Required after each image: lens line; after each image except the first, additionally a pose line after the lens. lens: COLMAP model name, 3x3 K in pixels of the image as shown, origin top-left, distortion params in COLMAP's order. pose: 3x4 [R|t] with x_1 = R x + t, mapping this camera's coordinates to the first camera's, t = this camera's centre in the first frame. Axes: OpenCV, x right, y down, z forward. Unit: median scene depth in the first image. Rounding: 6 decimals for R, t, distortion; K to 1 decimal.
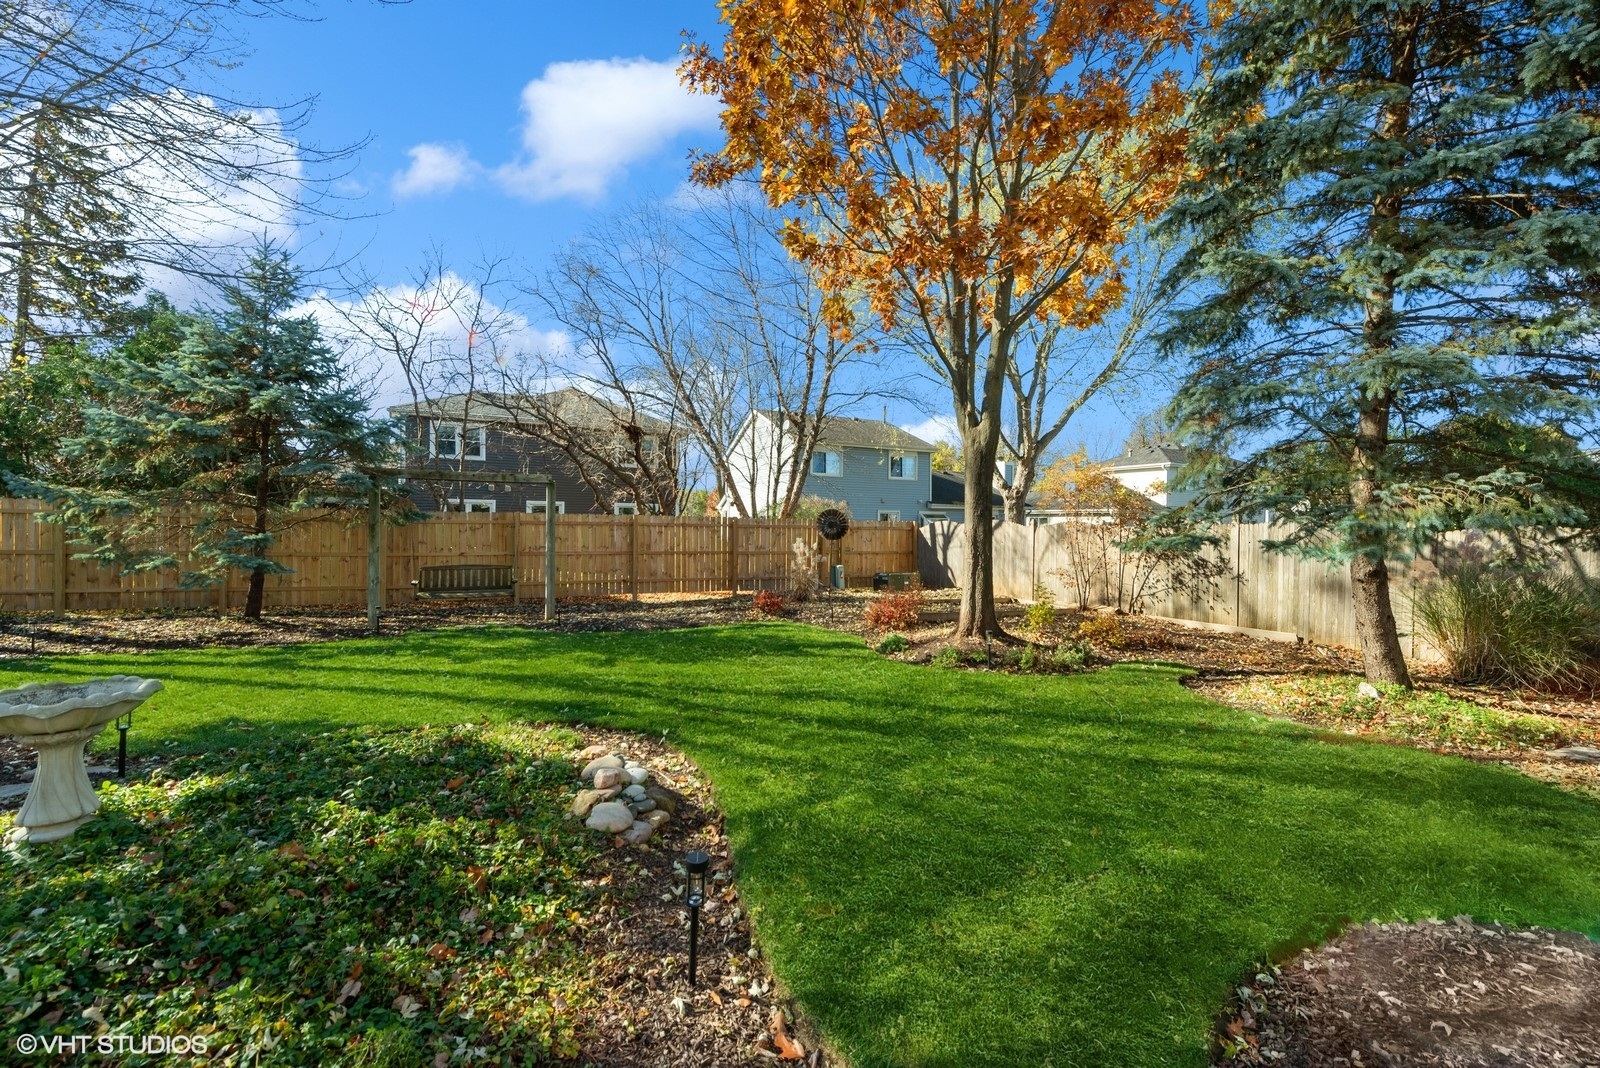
lens RADIAL K [[669.3, 0, 805.4], [0, 669.3, 532.7], [0, 0, 1]] dist [0.002074, 0.000070]
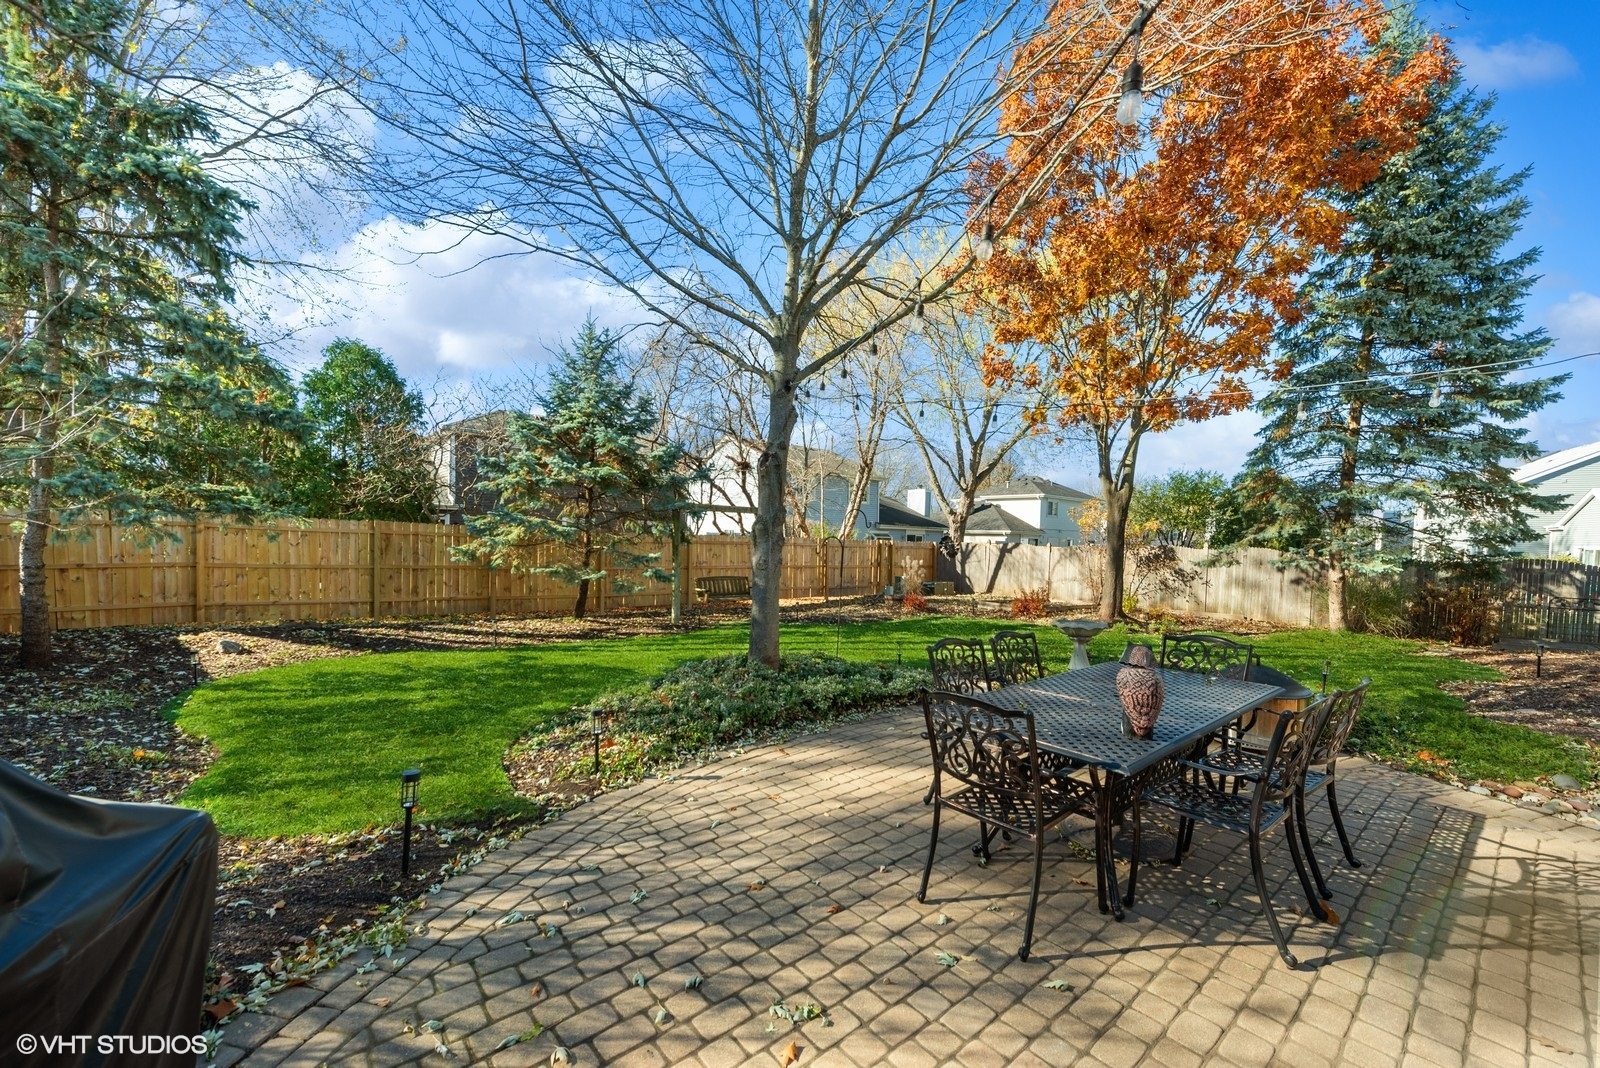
lens RADIAL K [[669.3, 0, 805.4], [0, 669.3, 532.7], [0, 0, 1]] dist [0.002074, 0.000070]
pose [[0.961486, 0.011372, 0.274620, -0.460289], [-0.006860, 0.999825, -0.017387, -0.010404], [-0.274770, 0.014833, 0.961396, -0.183801]]
